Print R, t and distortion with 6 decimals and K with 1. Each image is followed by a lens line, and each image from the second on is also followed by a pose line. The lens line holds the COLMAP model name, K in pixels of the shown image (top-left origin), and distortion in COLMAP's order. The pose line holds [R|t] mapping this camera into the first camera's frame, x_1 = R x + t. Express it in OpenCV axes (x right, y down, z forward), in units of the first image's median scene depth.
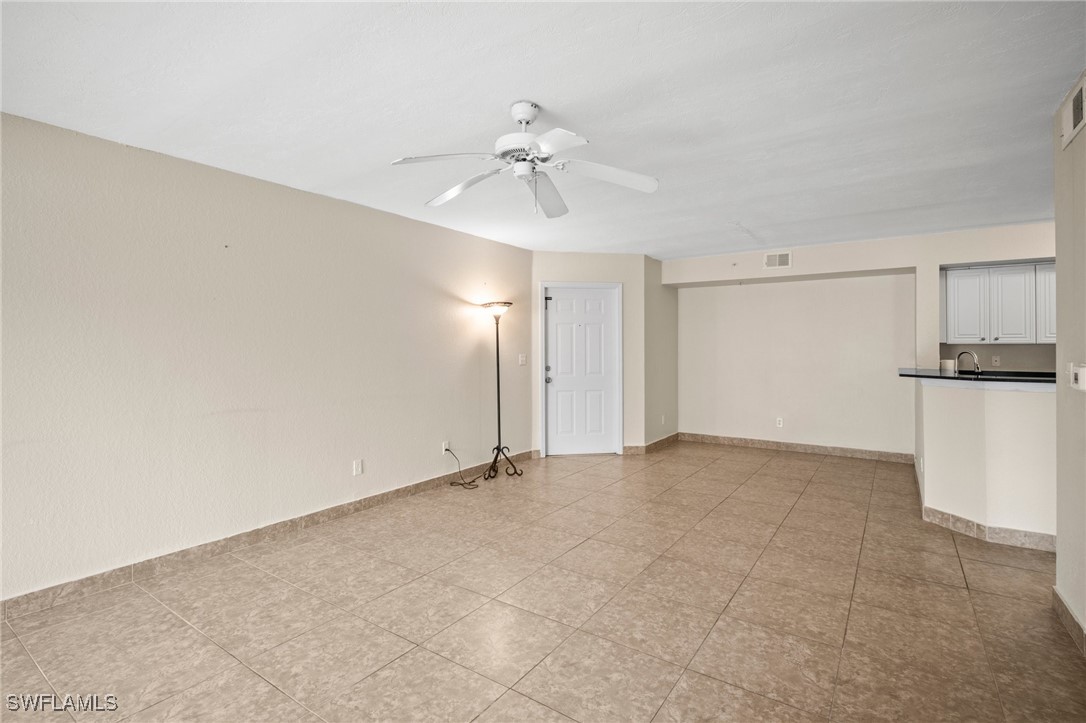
lens RADIAL K [[507.5, 0, 541.8], [0, 507.5, 343.6], [0, 0, 1]] dist [0.001104, -0.000094]
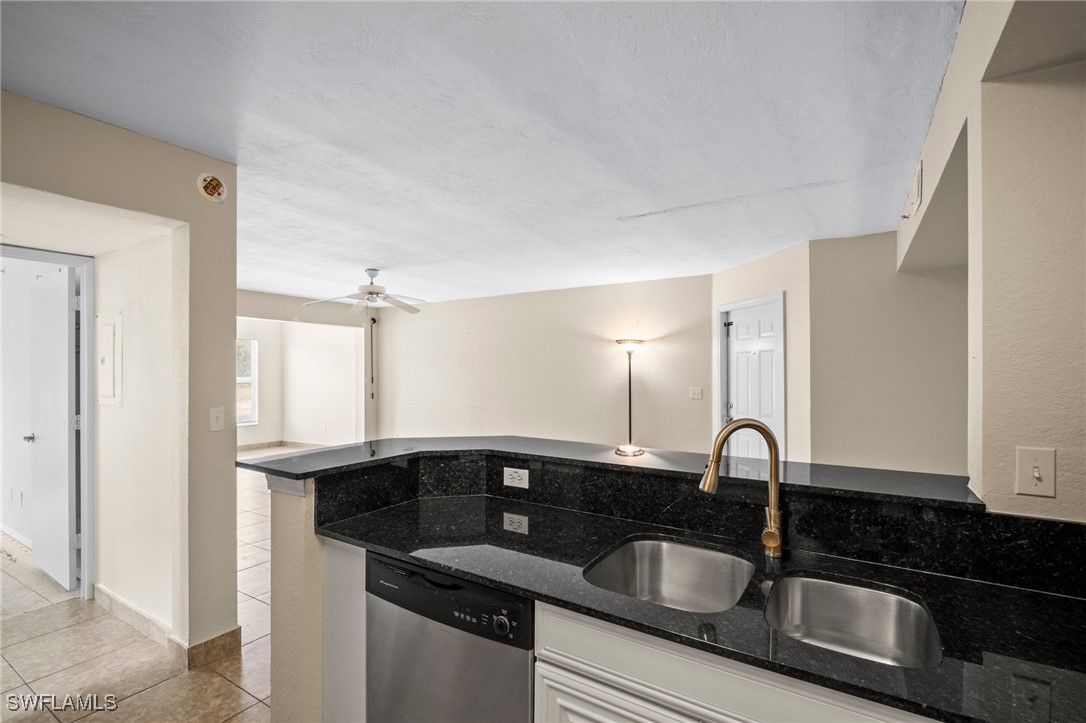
lens RADIAL K [[501.7, 0, 541.4], [0, 501.7, 369.1], [0, 0, 1]] dist [0.000168, -0.000442]
pose [[0.052995, -0.002884, -0.998591, 1.390913], [0.007399, 0.999970, -0.002495, -0.021128], [0.998567, -0.007257, 0.053014, 1.047638]]
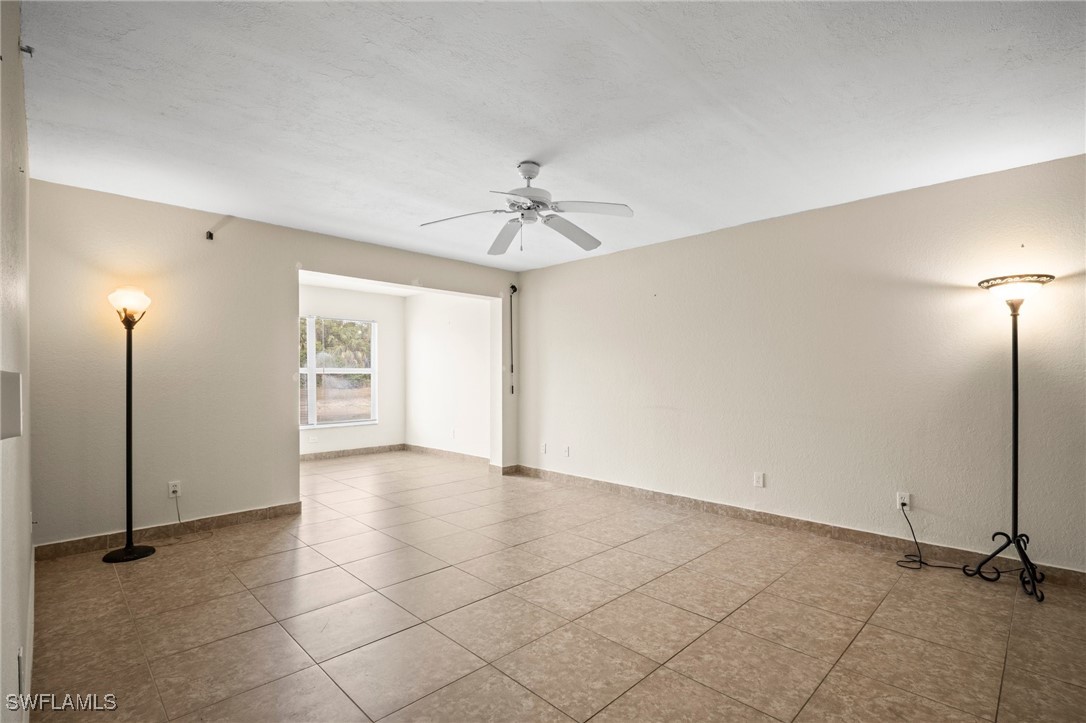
lens RADIAL K [[502.0, 0, 539.1], [0, 502.0, 371.0], [0, 0, 1]] dist [-0.000953, -0.000528]
pose [[-0.182261, -0.002439, -0.983247, 0.770522], [0.006608, 0.999971, -0.003706, 0.029191], [0.983228, -0.007173, -0.182240, 0.816792]]
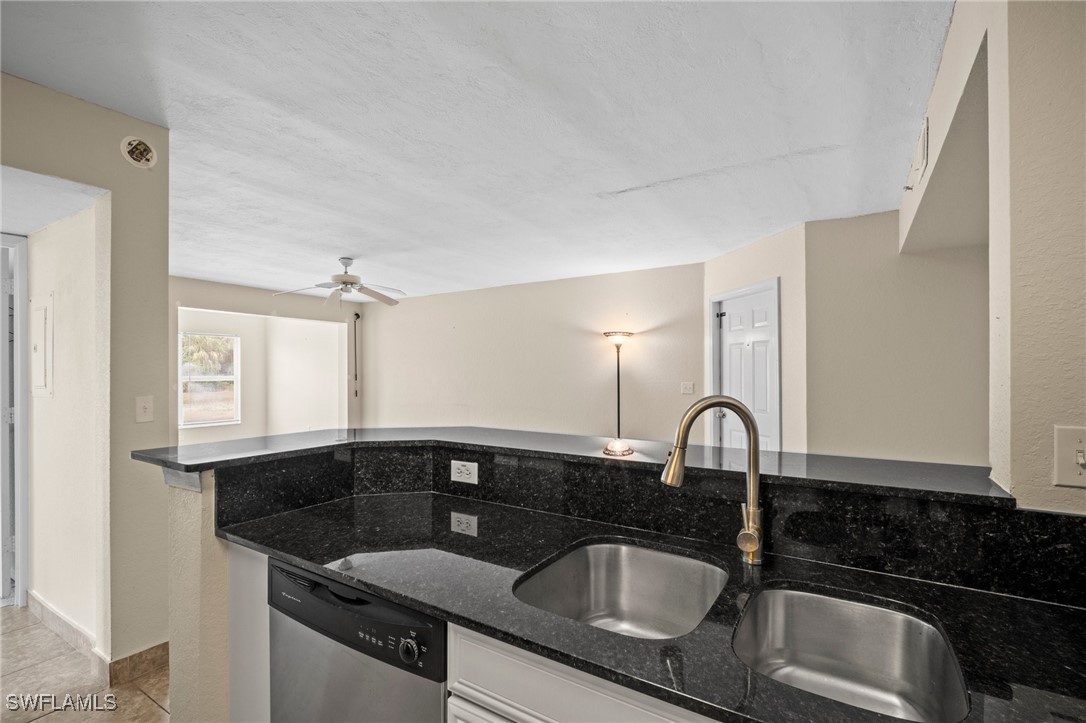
lens RADIAL K [[502.0, 0, 539.1], [0, 502.0, 371.0], [0, 0, 1]] dist [-0.000953, -0.000528]
pose [[0.048908, -0.002110, -0.998801, 1.326171], [0.009699, 0.999952, -0.001637, 0.000512], [0.998756, -0.009607, 0.048926, 1.095483]]
